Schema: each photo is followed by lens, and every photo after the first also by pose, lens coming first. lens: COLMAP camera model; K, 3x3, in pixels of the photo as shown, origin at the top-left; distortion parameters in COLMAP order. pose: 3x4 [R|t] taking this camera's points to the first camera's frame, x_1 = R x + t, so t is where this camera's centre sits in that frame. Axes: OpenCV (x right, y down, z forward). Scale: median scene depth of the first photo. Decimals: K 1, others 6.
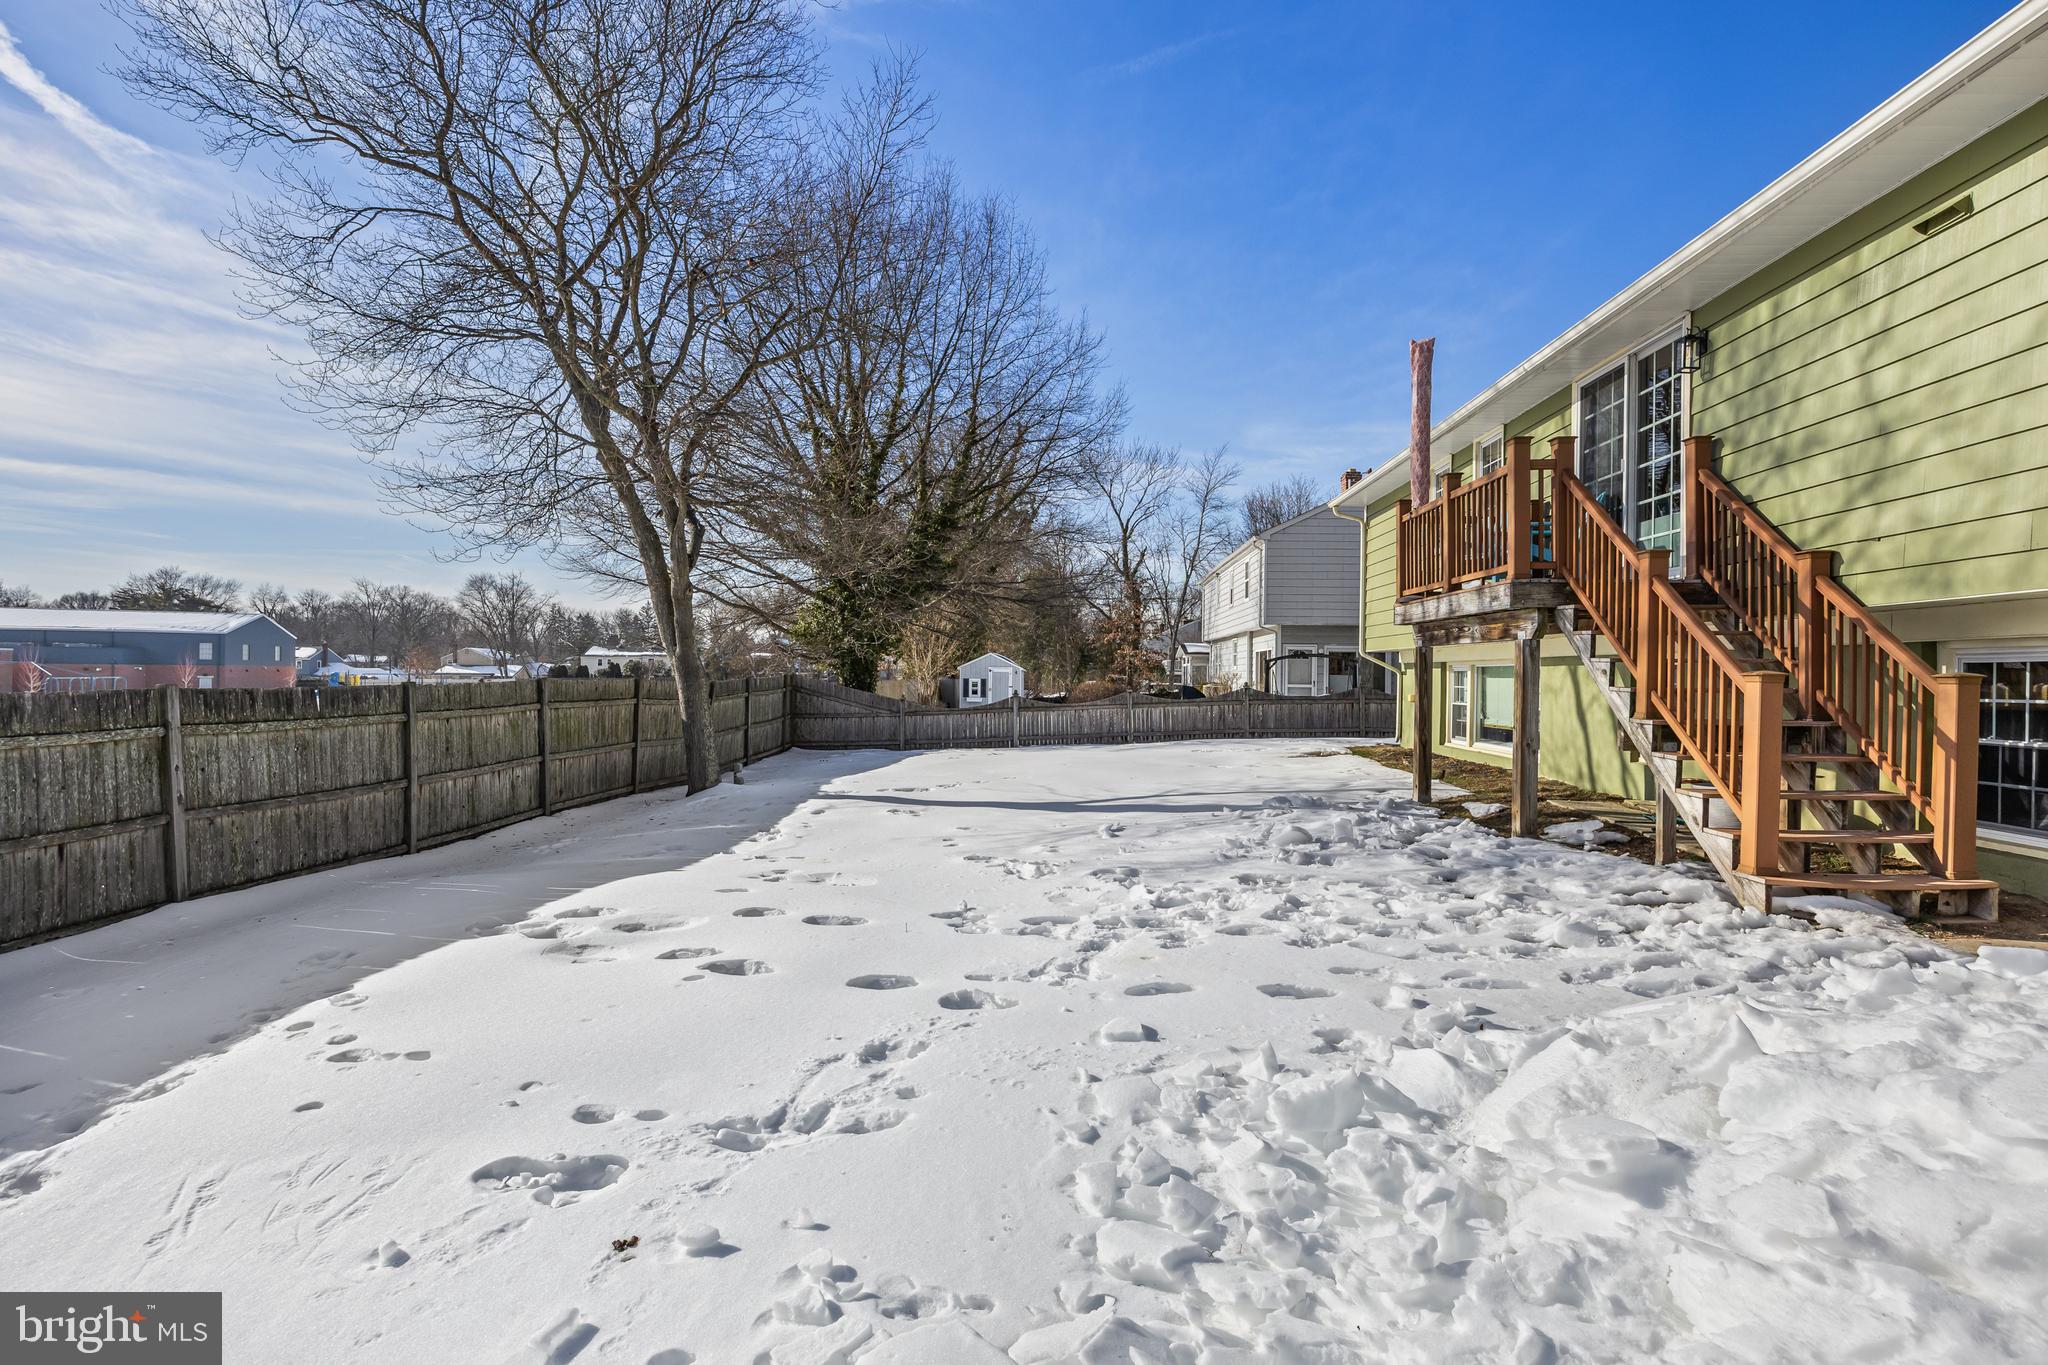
lens RADIAL K [[1036.9, 0, 1024.0], [0, 1036.9, 682.5], [0, 0, 1]] dist [-0.004312, 0.000240]
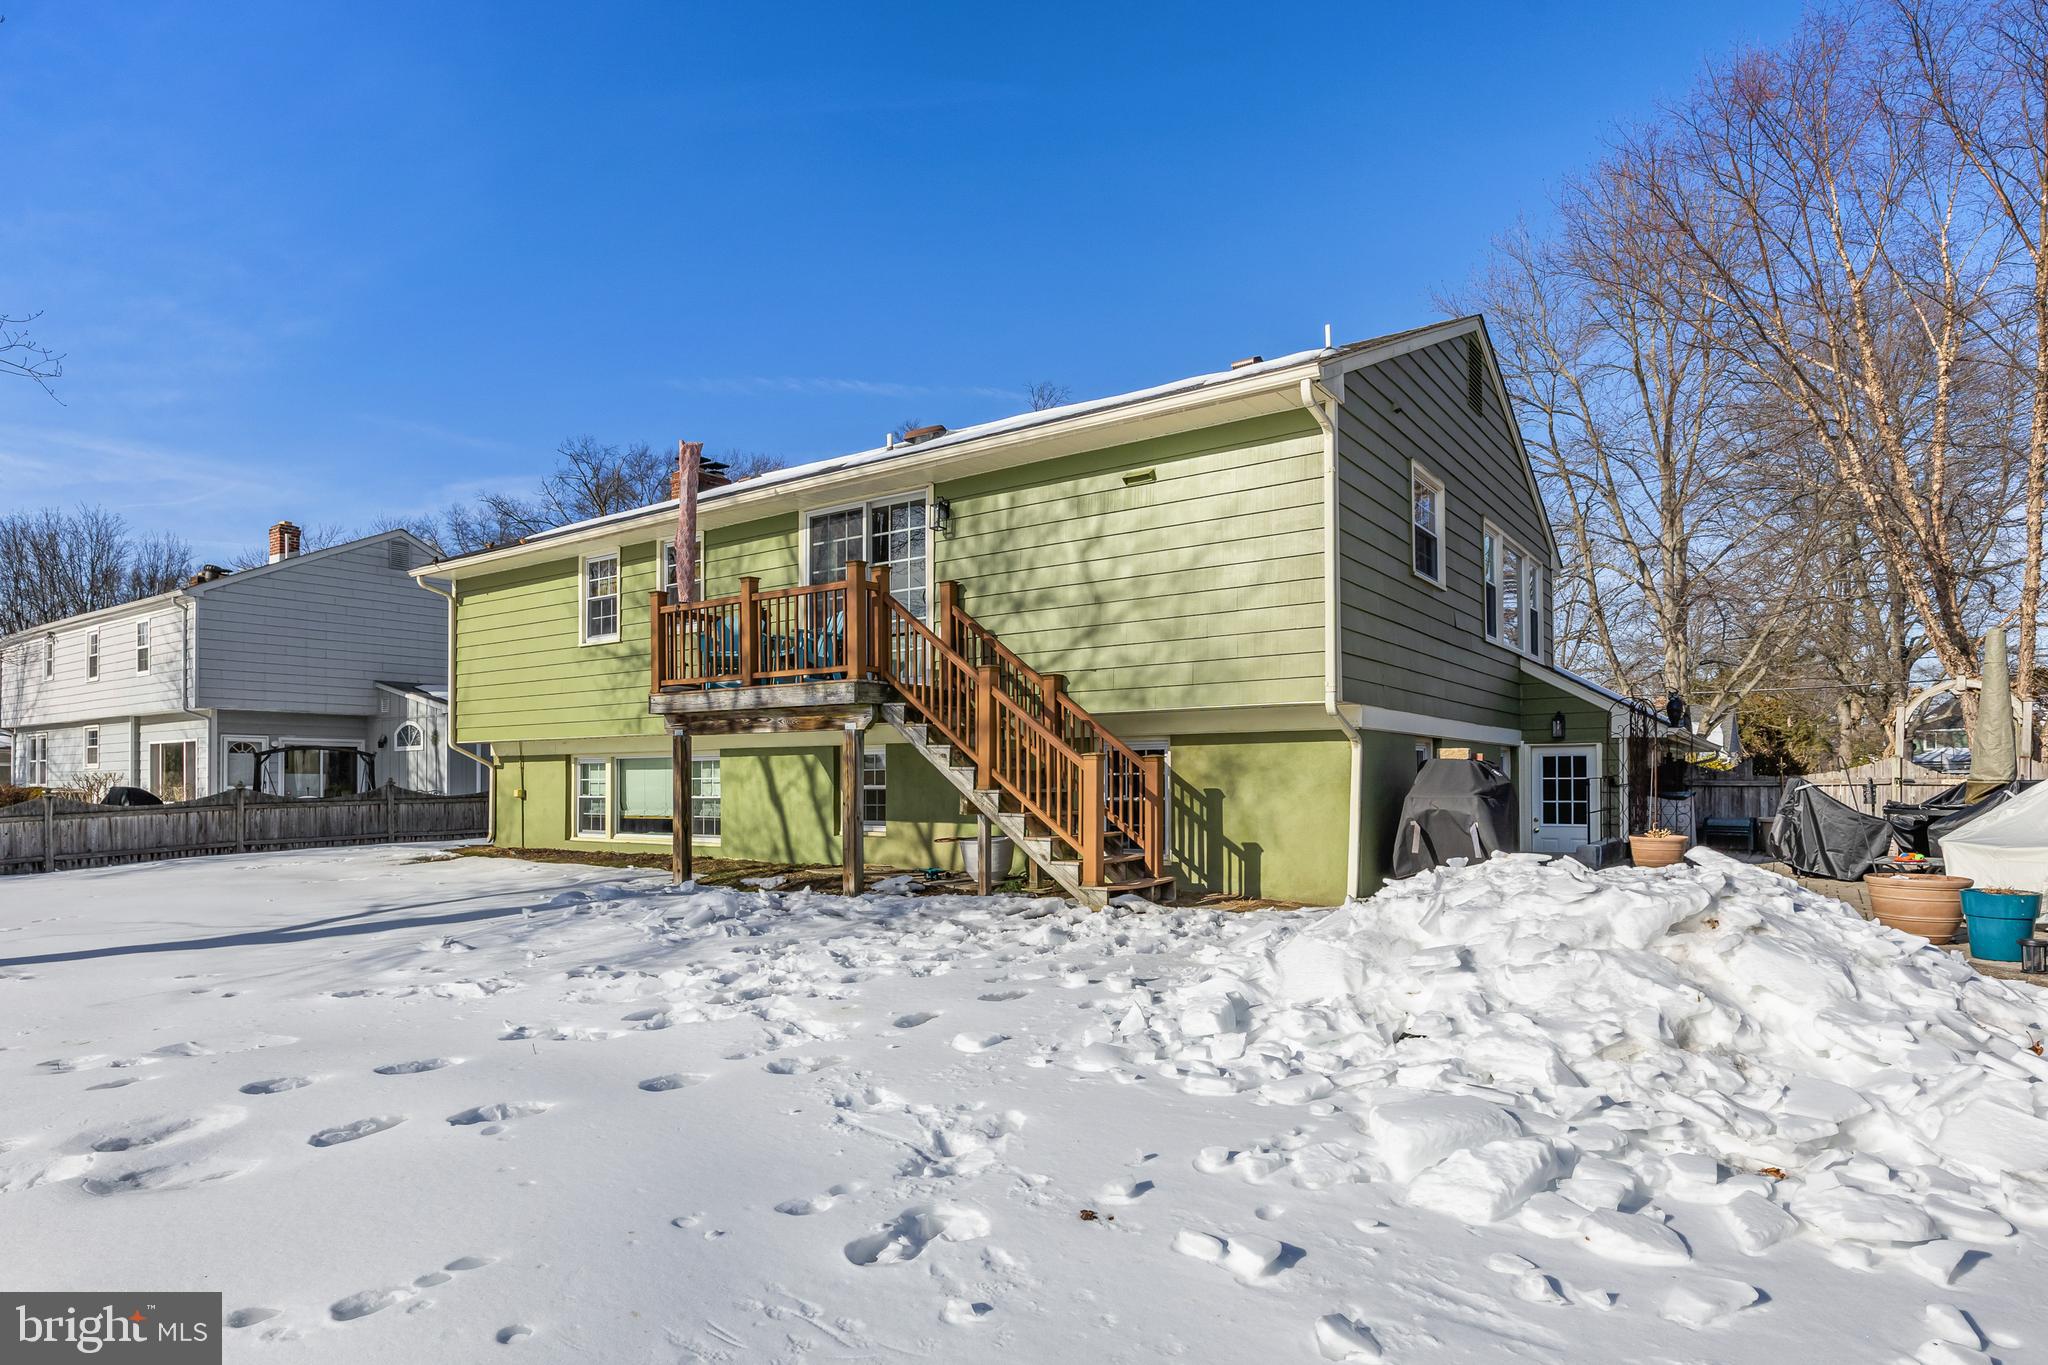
lens RADIAL K [[1138.1, 0, 1025.0], [0, 1138.1, 774.1], [0, 0, 1]] dist [-0.004301, -0.002064]
pose [[0.547551, -0.007399, 0.836739, -0.564985], [0.015838, 0.999873, -0.001523, 0.016438], [-0.836622, 0.014086, 0.547599, 0.130622]]
